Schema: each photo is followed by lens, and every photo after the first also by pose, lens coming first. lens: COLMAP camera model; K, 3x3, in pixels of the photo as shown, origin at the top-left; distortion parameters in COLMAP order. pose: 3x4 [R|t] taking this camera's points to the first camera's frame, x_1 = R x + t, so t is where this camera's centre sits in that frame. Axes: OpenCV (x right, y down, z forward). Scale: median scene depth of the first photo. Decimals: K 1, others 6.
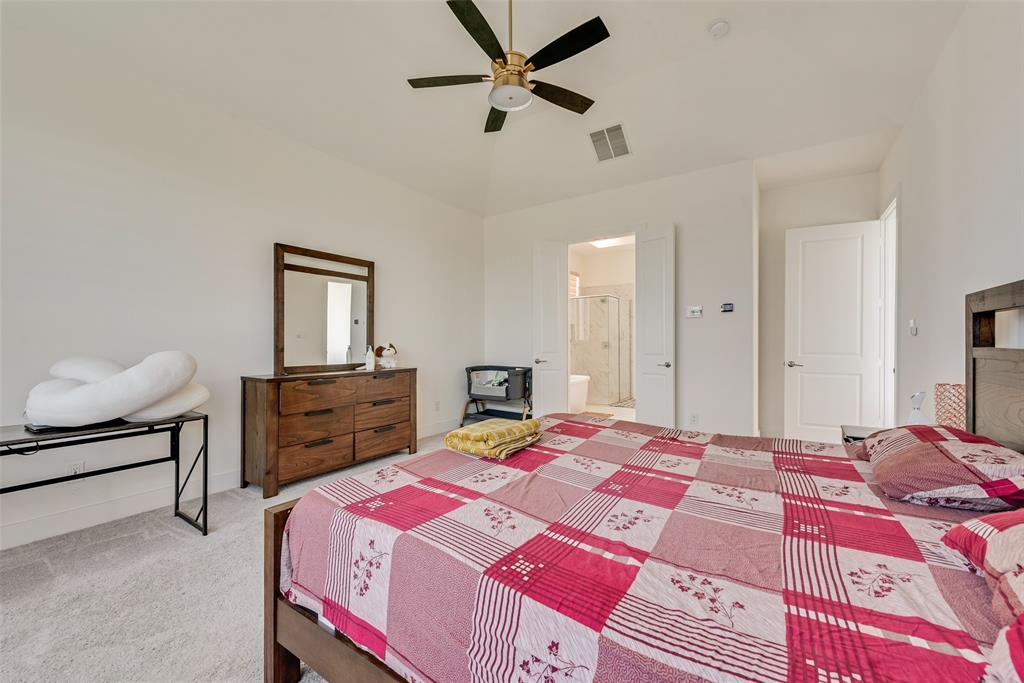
lens RADIAL K [[397.9, 0, 507.7], [0, 397.9, 340.7], [0, 0, 1]] dist [-0.001960, -0.000286]
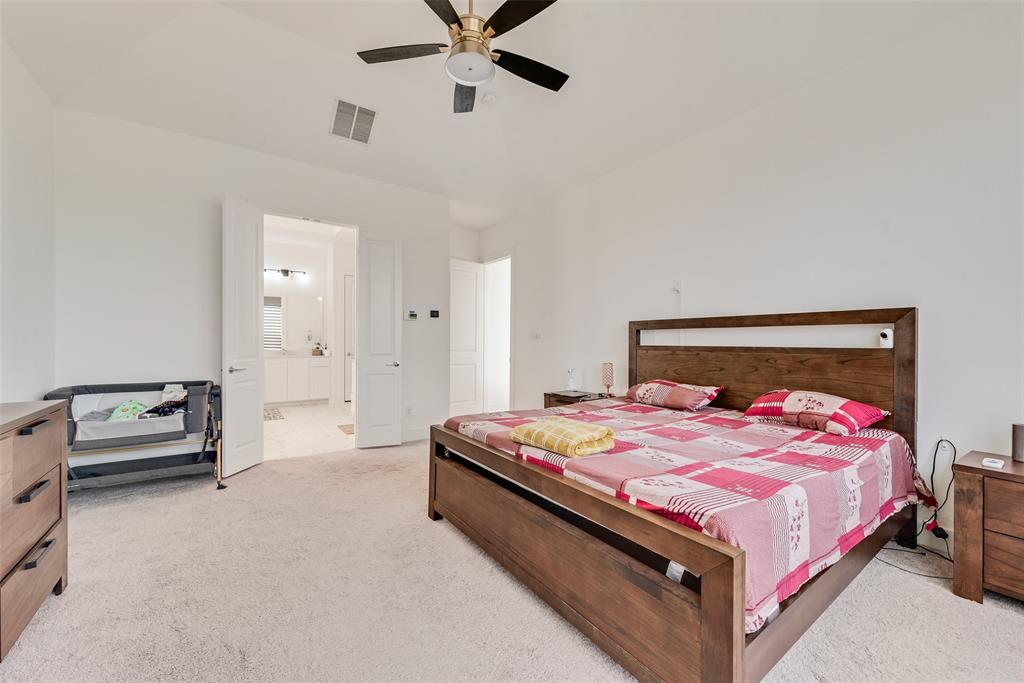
lens RADIAL K [[397.9, 0, 507.7], [0, 397.9, 340.7], [0, 0, 1]] dist [-0.001960, -0.000286]
pose [[0.361855, 0.001878, 0.932233, -0.905759], [-0.002638, 0.999996, -0.000990, -0.001665], [-0.932231, -0.002101, 0.361858, 0.682245]]
